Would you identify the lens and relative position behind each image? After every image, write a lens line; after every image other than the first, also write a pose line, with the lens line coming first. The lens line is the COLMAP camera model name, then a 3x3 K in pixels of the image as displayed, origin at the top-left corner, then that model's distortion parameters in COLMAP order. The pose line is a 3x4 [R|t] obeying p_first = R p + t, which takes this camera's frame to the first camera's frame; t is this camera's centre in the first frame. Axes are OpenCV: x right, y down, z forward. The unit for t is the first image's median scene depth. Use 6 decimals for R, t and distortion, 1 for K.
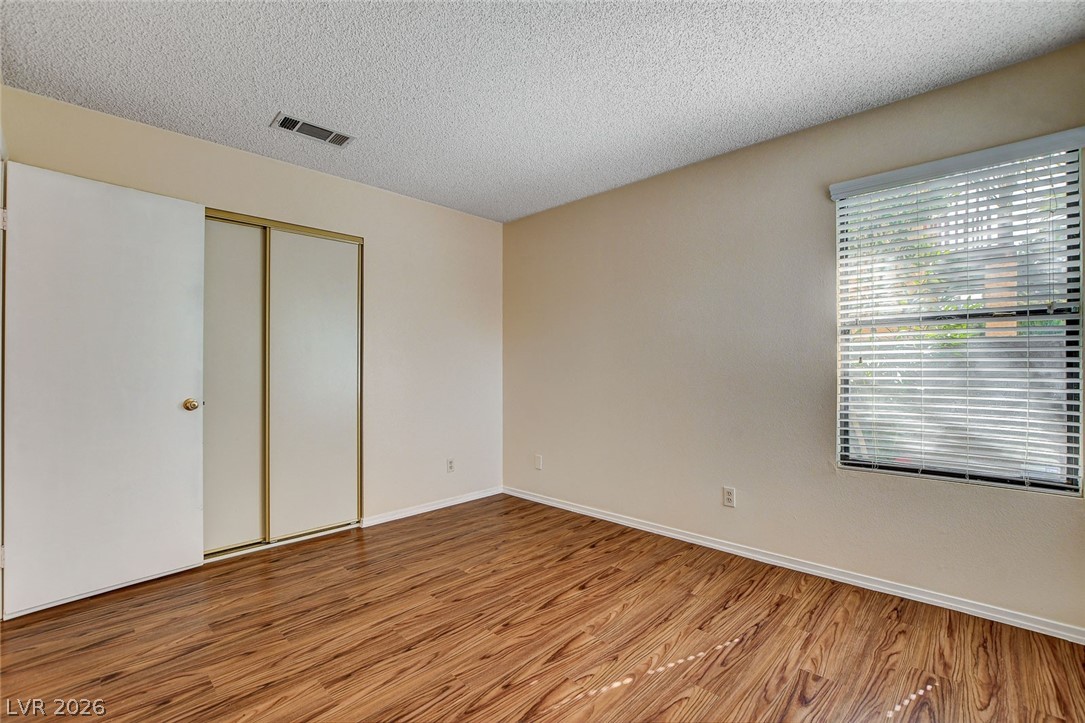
lens RADIAL K [[485.6, 0, 541.7], [0, 485.6, 362.9], [0, 0, 1]] dist [-0.020283, 0.000049]
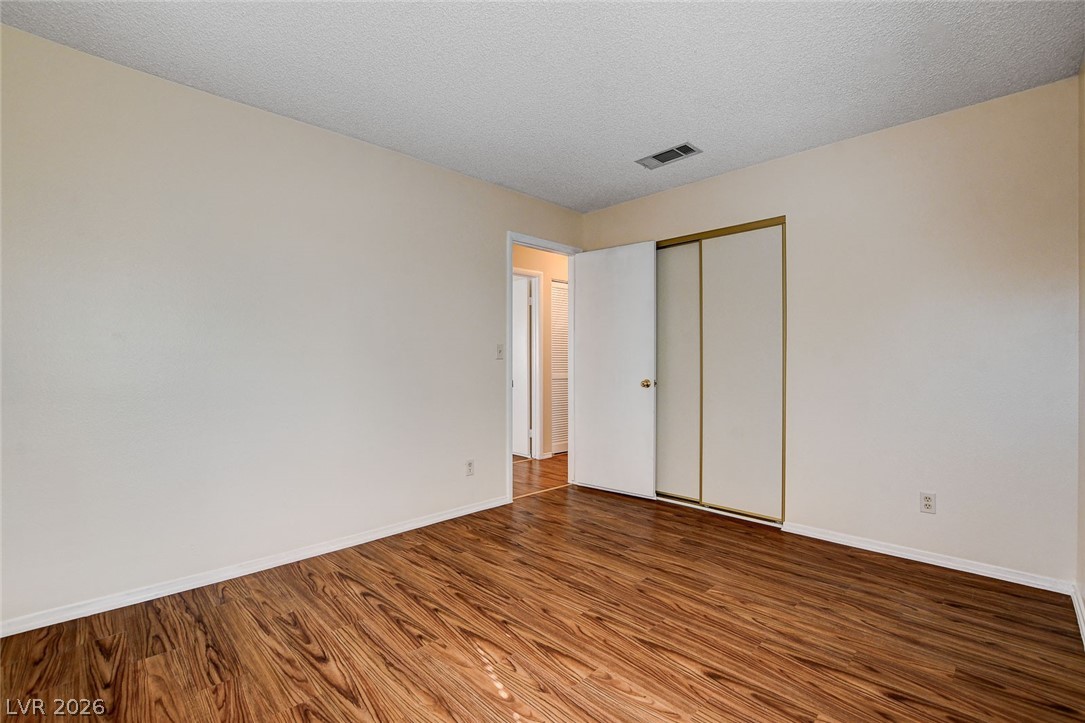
lens RADIAL K [[485.6, 0, 541.4], [0, 485.6, 362.6], [0, 0, 1]] dist [-0.020283, 0.000049]
pose [[-0.042267, 0.002825, -0.999102, 0.725333], [0.012836, 0.999915, 0.002284, 0.015920], [0.999024, -0.012728, -0.042300, 0.743513]]
